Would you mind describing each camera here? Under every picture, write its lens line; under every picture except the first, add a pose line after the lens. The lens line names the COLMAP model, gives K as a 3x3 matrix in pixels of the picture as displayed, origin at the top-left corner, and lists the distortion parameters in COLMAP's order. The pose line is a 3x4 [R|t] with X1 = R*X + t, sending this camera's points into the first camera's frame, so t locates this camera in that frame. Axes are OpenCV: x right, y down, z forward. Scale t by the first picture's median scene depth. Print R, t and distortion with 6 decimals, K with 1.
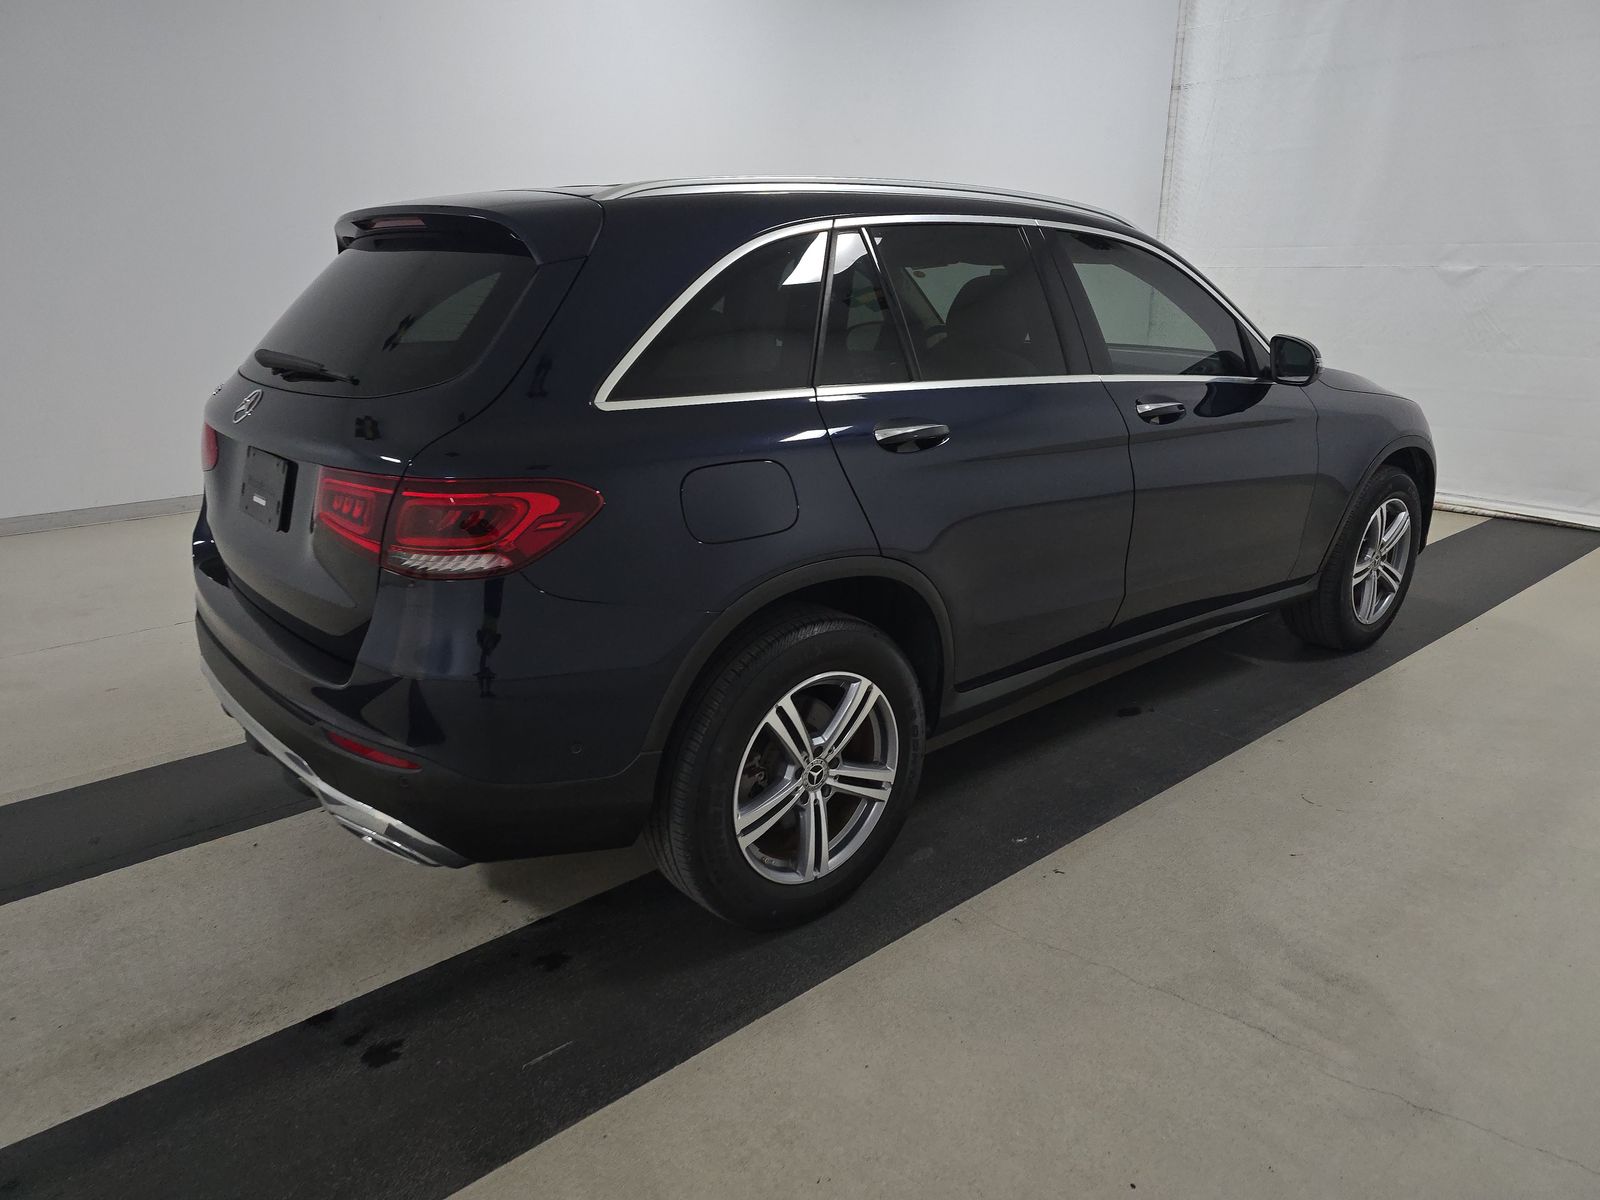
lens RADIAL K [[1077.5, 0, 808.0], [0, 1077.5, 597.2], [0, 0, 1]] dist [0.011725, -0.000932]
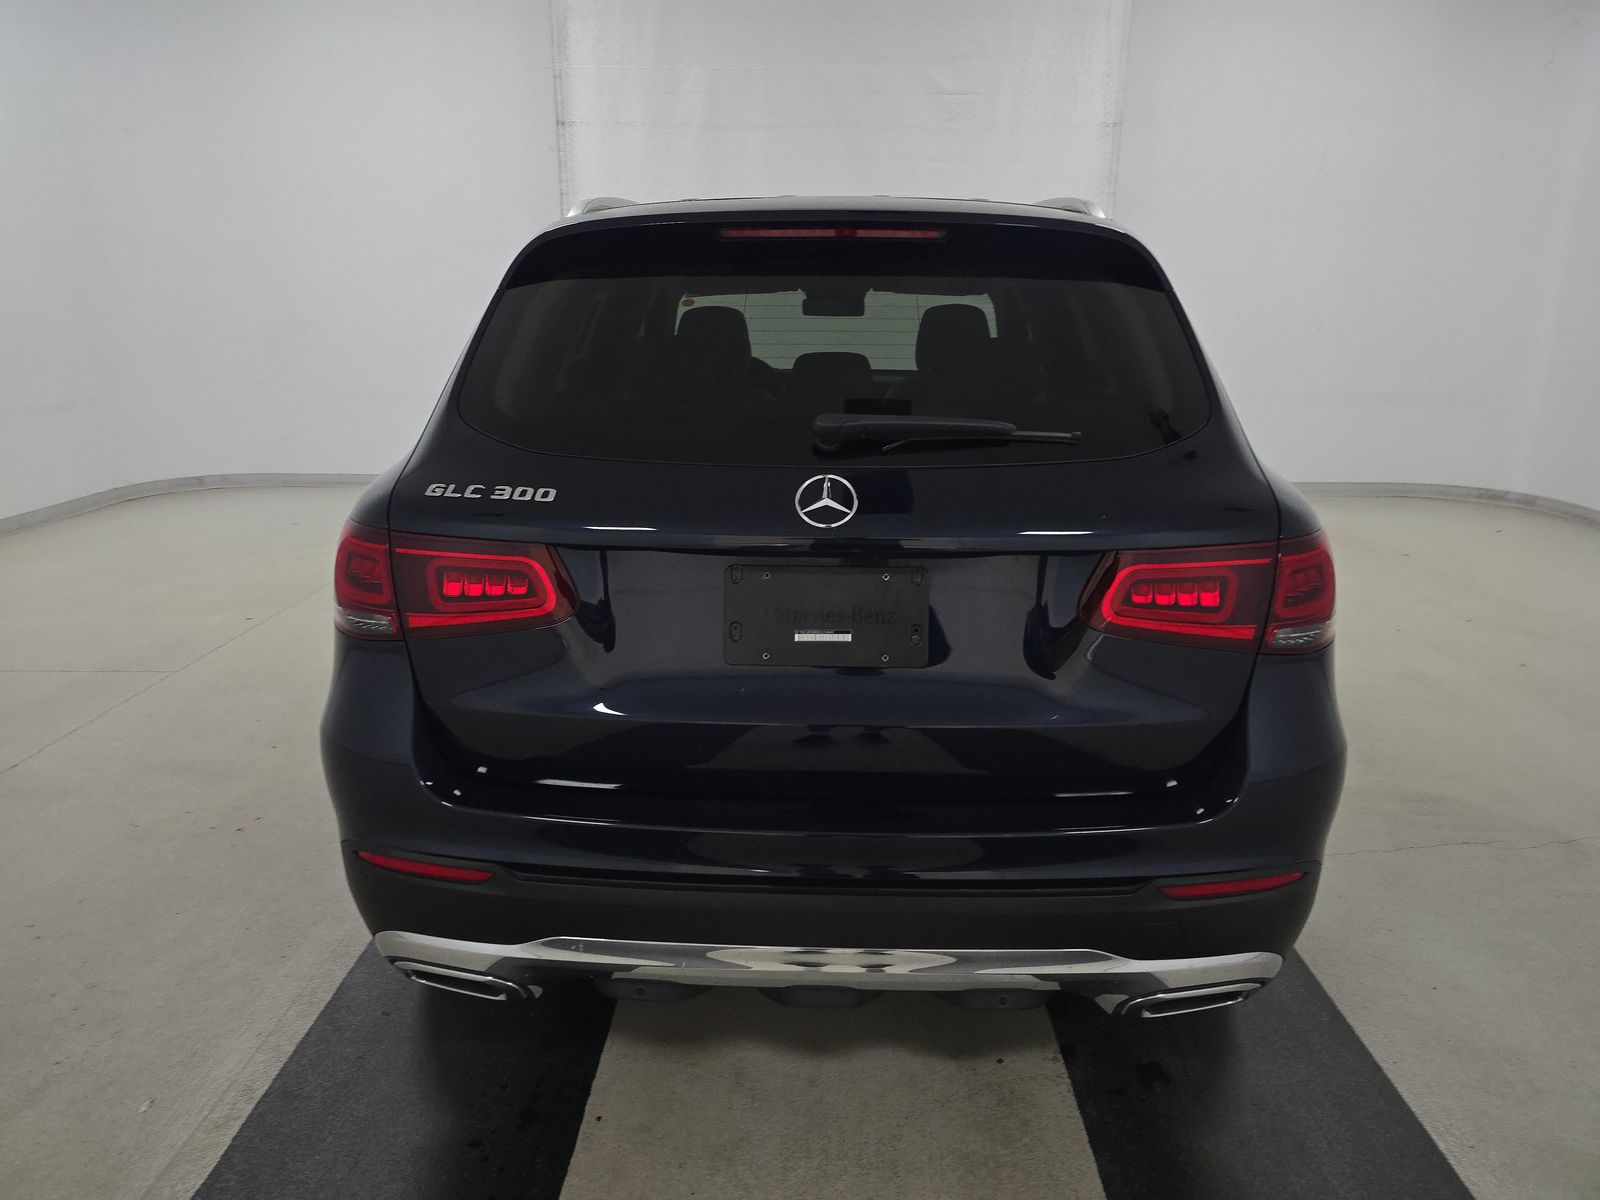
lens RADIAL K [[1077.5, 0, 805.0], [0, 1077.5, 594.8], [0, 0, 1]] dist [0.011725, -0.000932]
pose [[0.665084, -0.186554, 0.723091, -0.330263], [0.206155, 0.976533, 0.062324, -0.053240], [-0.717749, 0.107618, 0.687935, 0.183482]]
